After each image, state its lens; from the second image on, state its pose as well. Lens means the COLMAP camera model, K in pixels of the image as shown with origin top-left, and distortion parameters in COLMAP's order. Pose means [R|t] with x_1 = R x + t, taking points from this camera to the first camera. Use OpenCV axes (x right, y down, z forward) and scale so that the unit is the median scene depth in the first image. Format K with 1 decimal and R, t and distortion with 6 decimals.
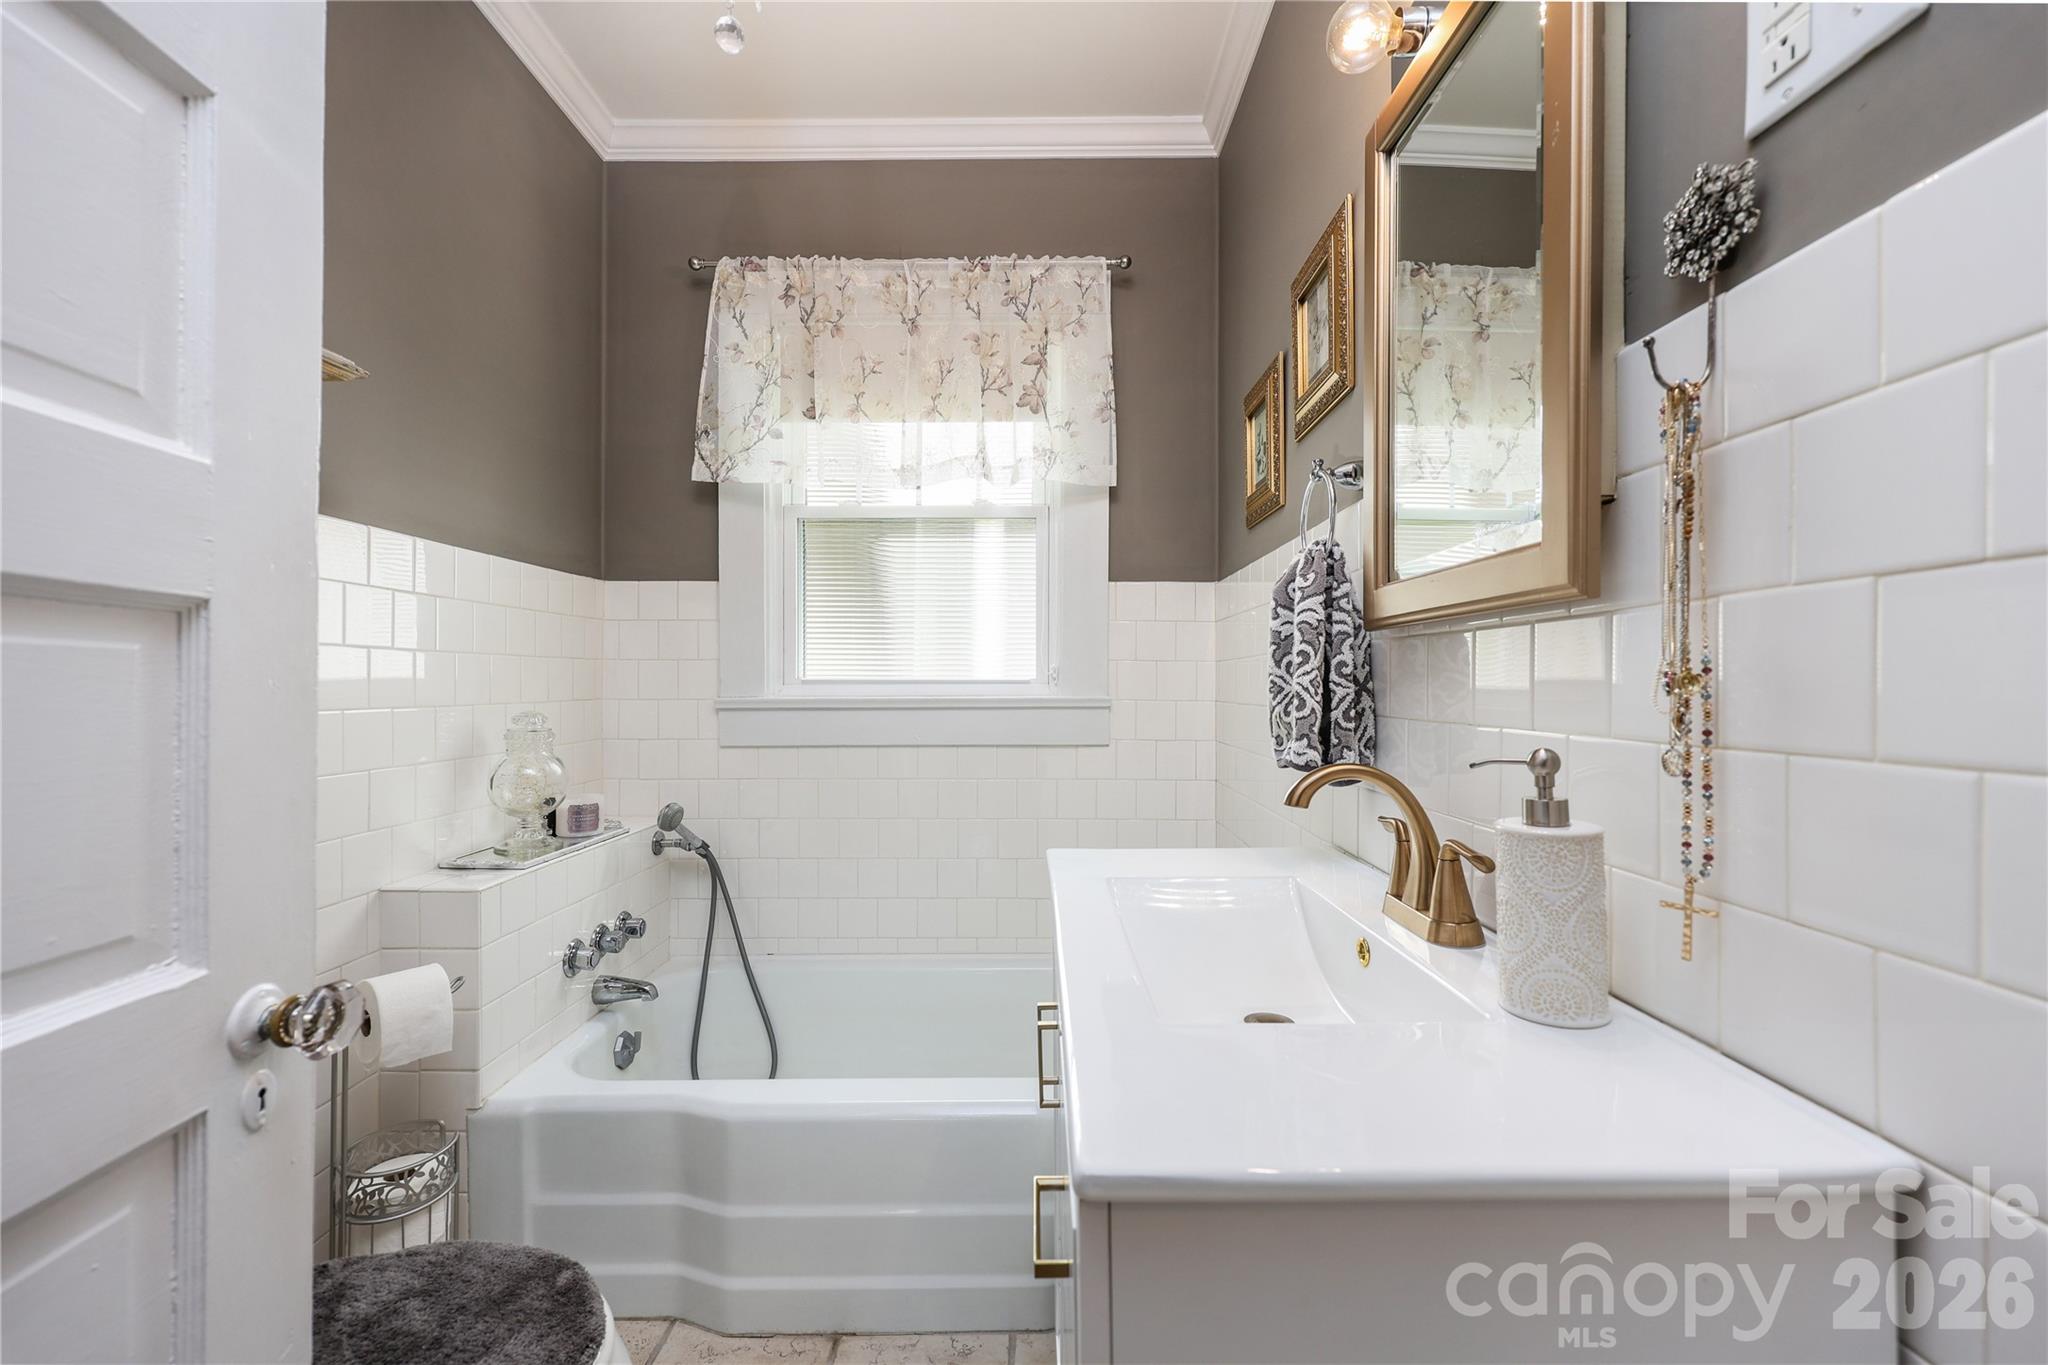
lens RADIAL K [[822.1, 0, 1038.6], [0, 822.1, 681.0], [0, 0, 1]] dist [-0.000537, 0.000115]
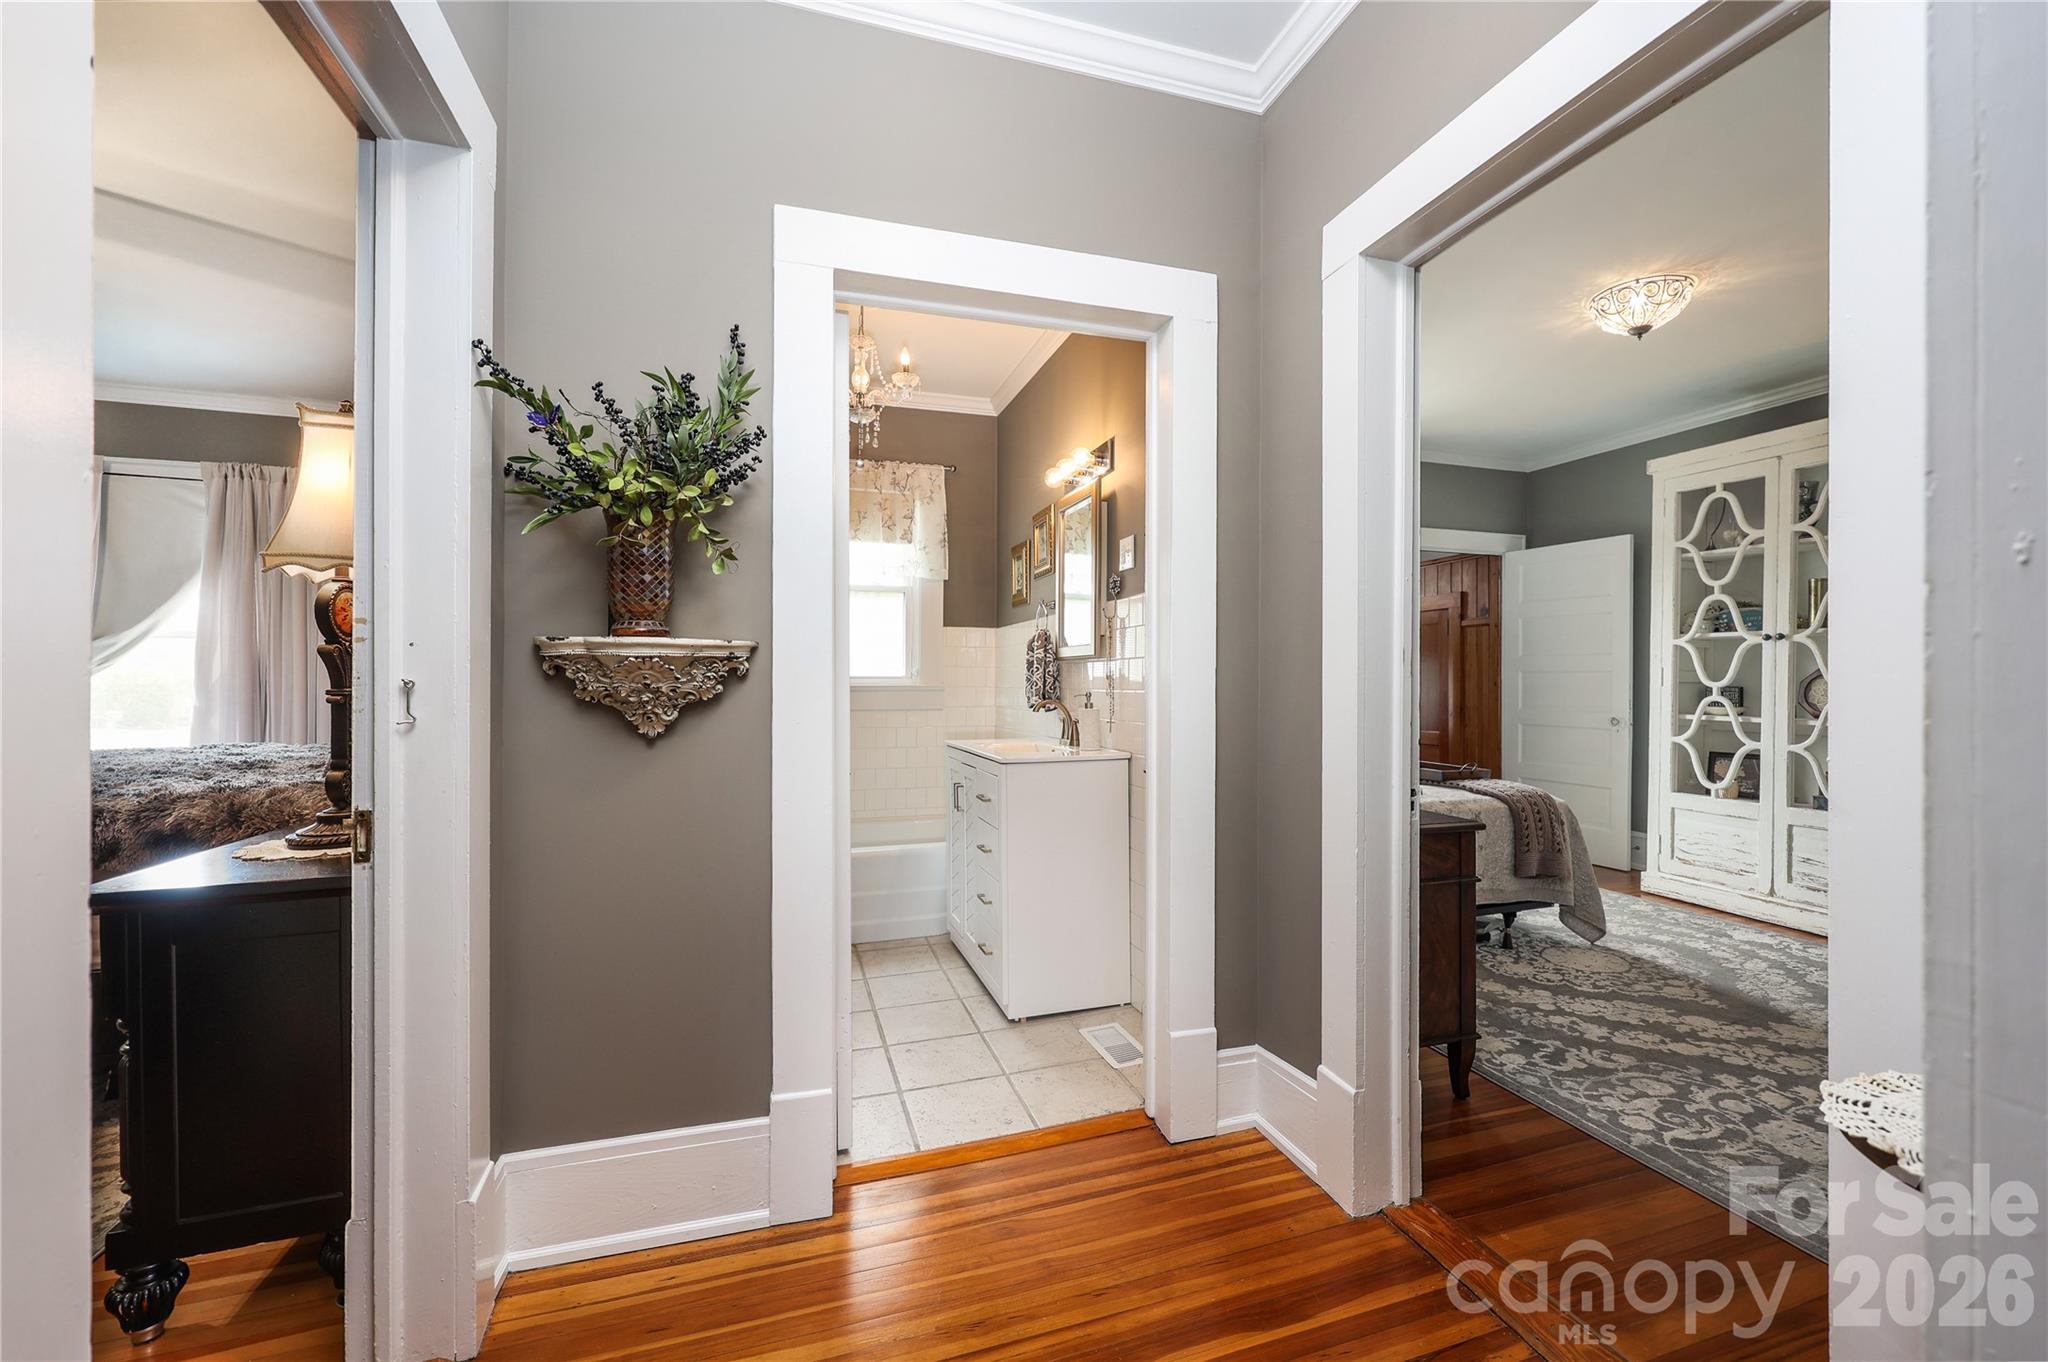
lens RADIAL K [[822.1, 0, 1026.8], [0, 822.1, 679.2], [0, 0, 1]] dist [-0.000537, 0.000115]
pose [[0.954015, 0.001703, 0.299753, -0.415215], [-0.002458, 0.999995, 0.002141, 0.001262], [-0.299748, -0.002779, 0.954014, -1.252656]]
